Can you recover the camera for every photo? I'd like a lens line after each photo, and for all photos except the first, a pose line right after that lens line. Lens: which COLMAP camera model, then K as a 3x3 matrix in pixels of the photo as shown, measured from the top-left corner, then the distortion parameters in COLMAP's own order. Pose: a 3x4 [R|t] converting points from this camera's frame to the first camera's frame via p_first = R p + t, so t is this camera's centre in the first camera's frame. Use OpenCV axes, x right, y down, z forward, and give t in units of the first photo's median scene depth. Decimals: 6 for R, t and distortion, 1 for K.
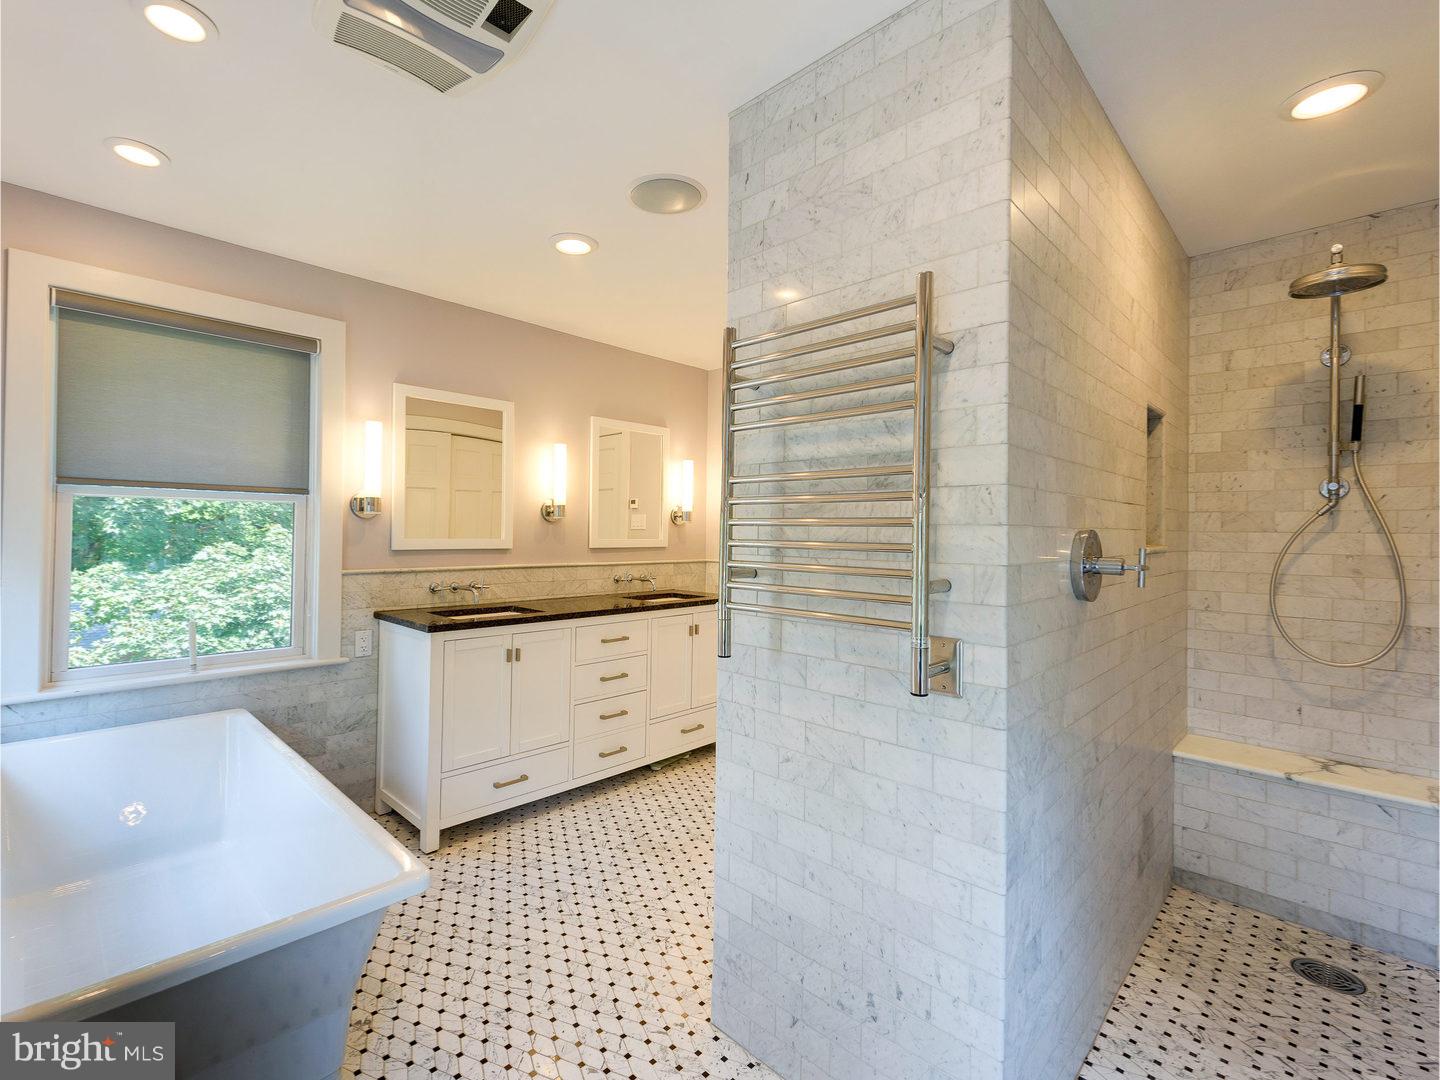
lens RADIAL K [[649.9, 0, 713.9], [0, 649.9, 530.6], [0, 0, 1]] dist [0.000037, -0.000129]
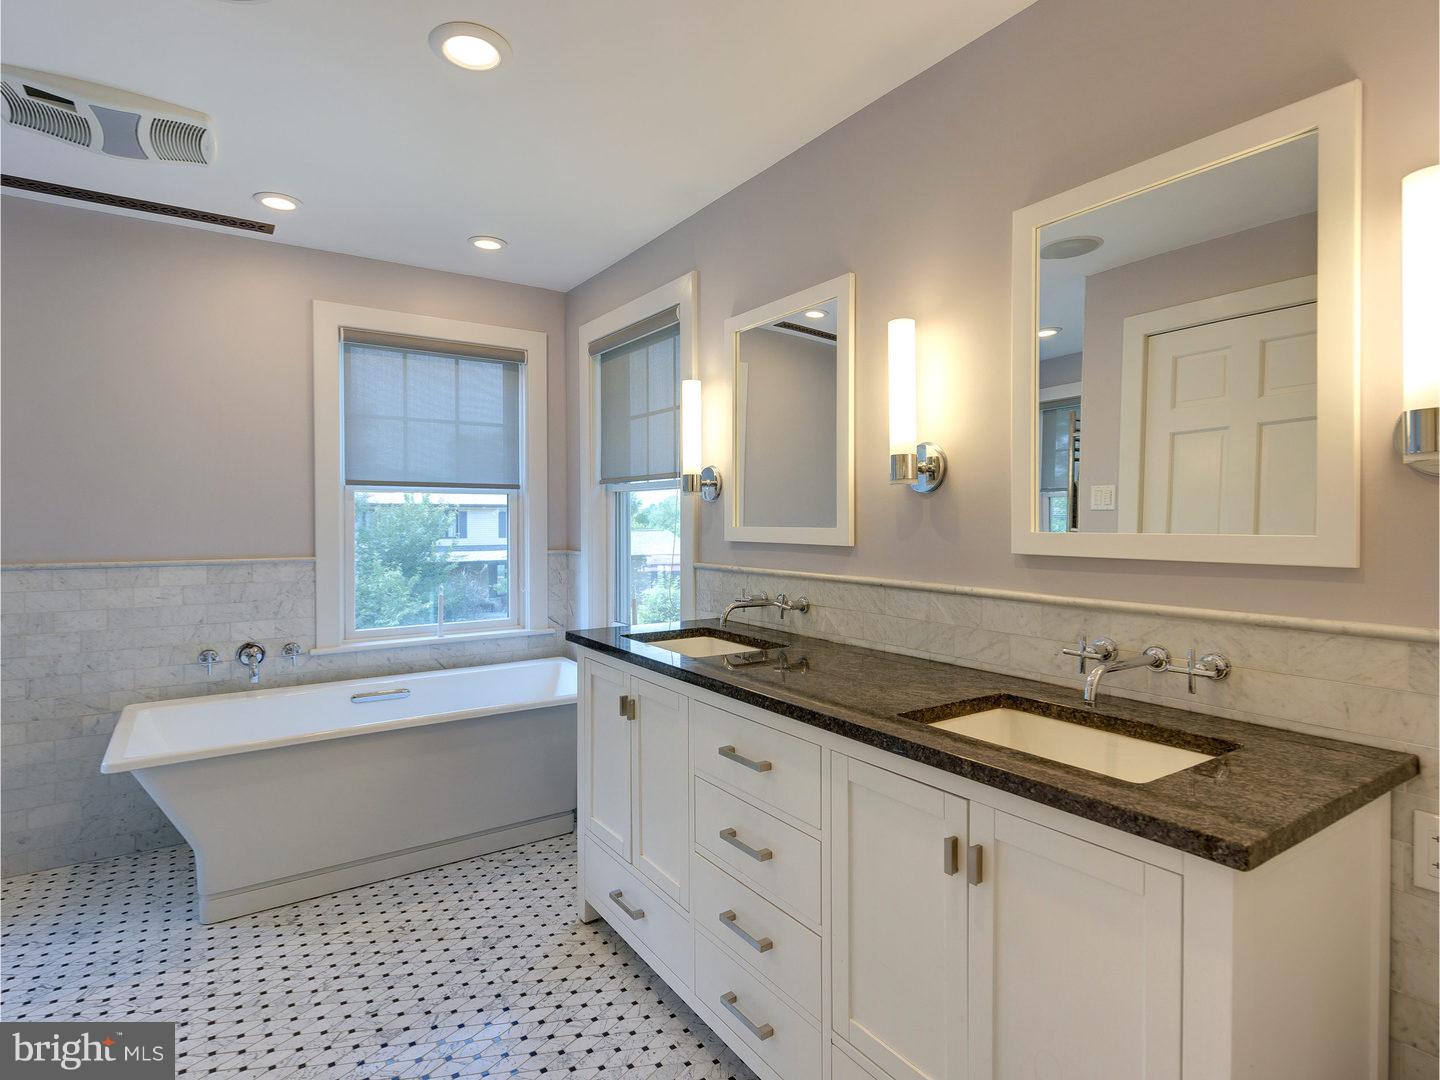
lens RADIAL K [[764.9, 0, 714.7], [0, 764.9, 538.8], [0, 0, 1]] dist [-0.001170, -0.000989]
pose [[-0.222083, 0.008450, -0.974991, 0.414627], [-0.006985, 0.999923, 0.010257, 0.019913], [0.975003, 0.009088, -0.222007, 1.304427]]
